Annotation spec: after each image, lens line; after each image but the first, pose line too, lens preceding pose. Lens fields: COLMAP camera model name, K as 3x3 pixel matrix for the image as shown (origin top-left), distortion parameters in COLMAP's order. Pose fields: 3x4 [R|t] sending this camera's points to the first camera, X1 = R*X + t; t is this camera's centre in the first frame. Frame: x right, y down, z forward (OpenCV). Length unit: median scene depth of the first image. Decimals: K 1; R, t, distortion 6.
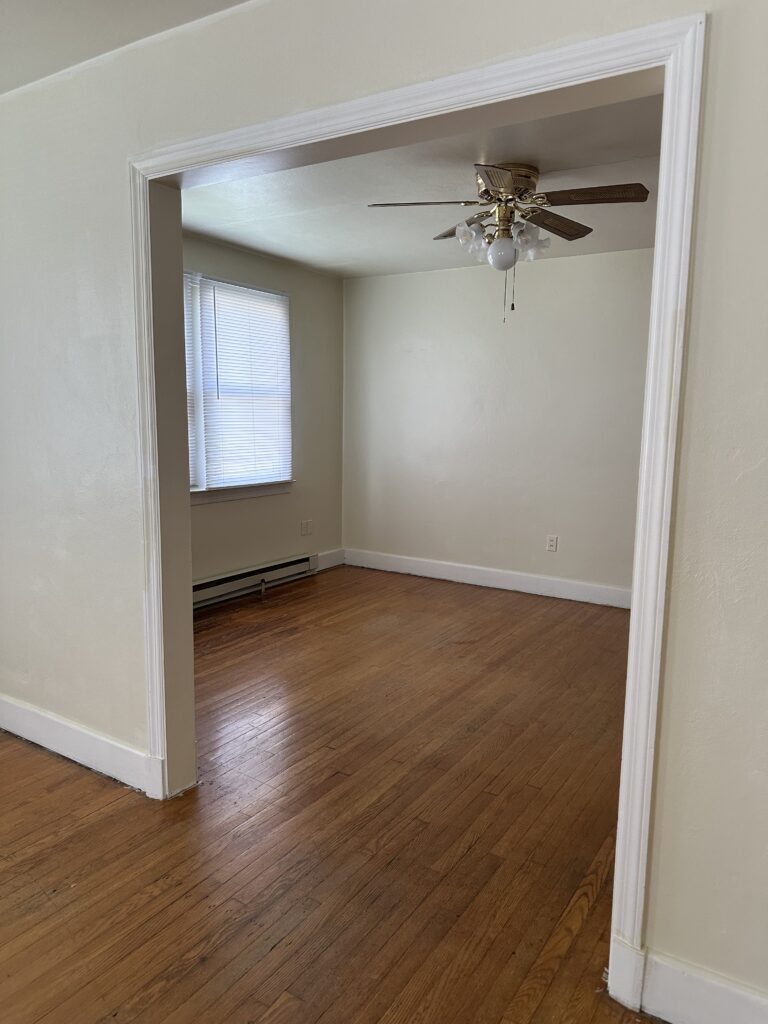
lens RADIAL K [[721.4, 0, 375.5], [0, 721.4, 511.0], [0, 0, 1]] dist [0.028203, -0.039785]
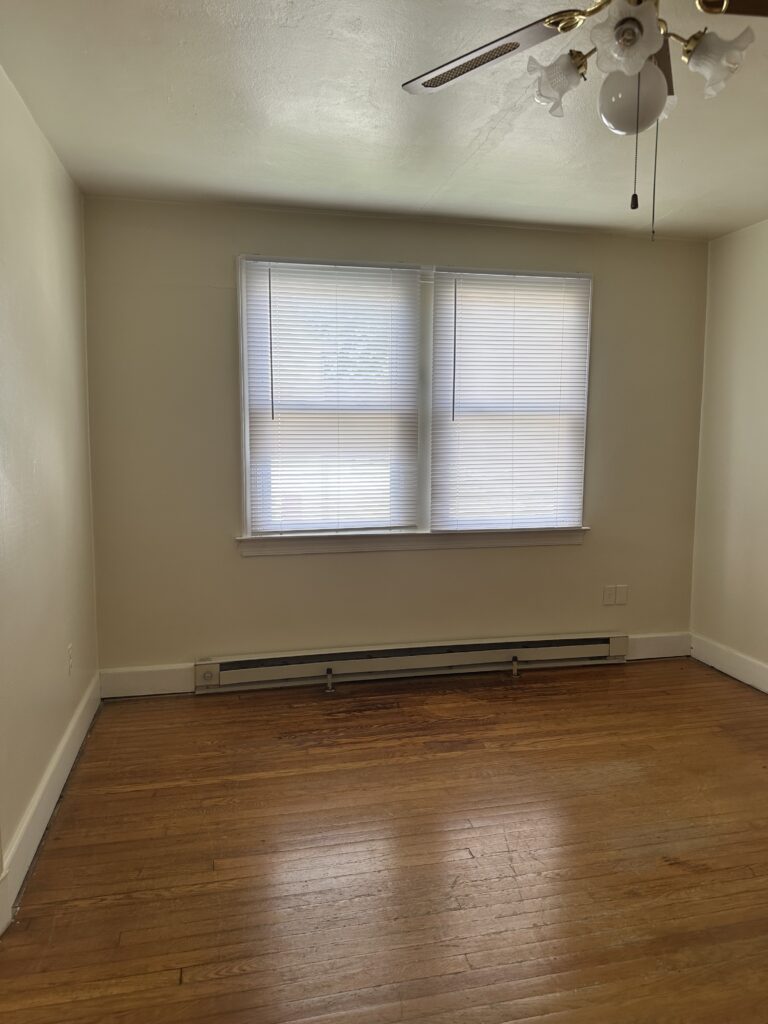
lens RADIAL K [[714.4, 0, 372.1], [0, 714.4, 495.6], [0, 0, 1]] dist [0.082308, -0.126472]
pose [[0.713057, 0.052549, -0.699134, 0.271036], [-0.088963, 0.995908, -0.015878, -0.050847], [0.695439, 0.073519, 0.714814, 0.377297]]
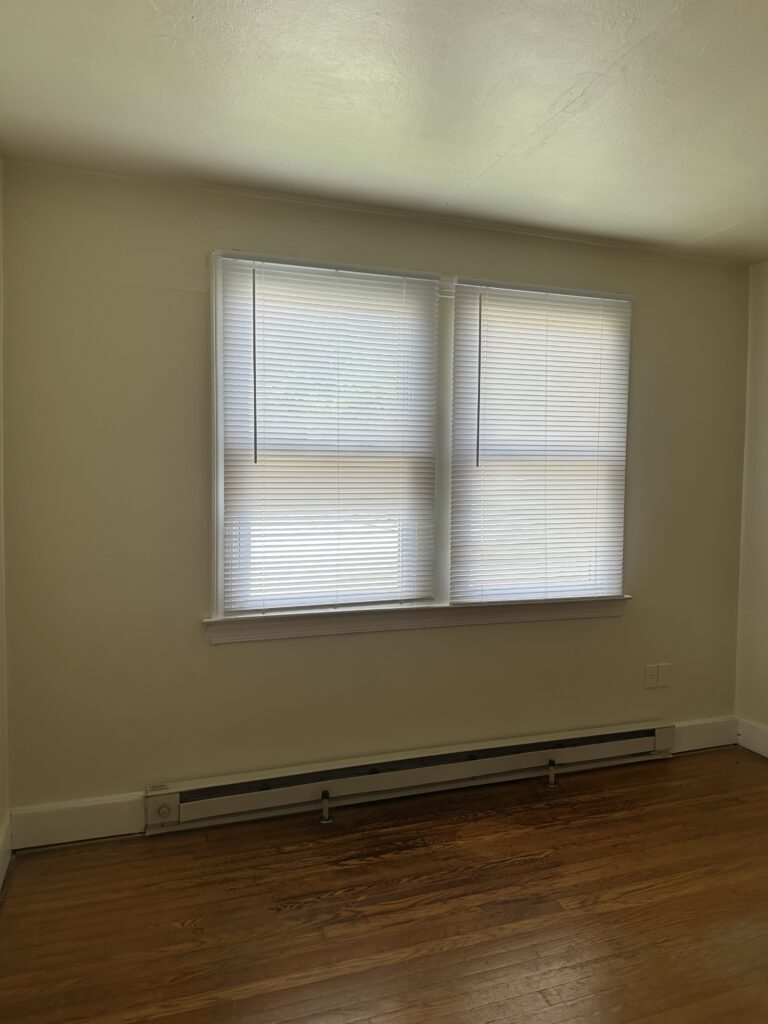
lens RADIAL K [[721.6, 0, 373.6], [0, 721.6, 498.5], [0, 0, 1]] dist [0.039484, -0.058857]
pose [[0.794150, 0.013601, -0.607570, 0.097988], [-0.081341, 0.993133, -0.084088, -0.063683], [0.602254, 0.116198, 0.789803, 0.438033]]
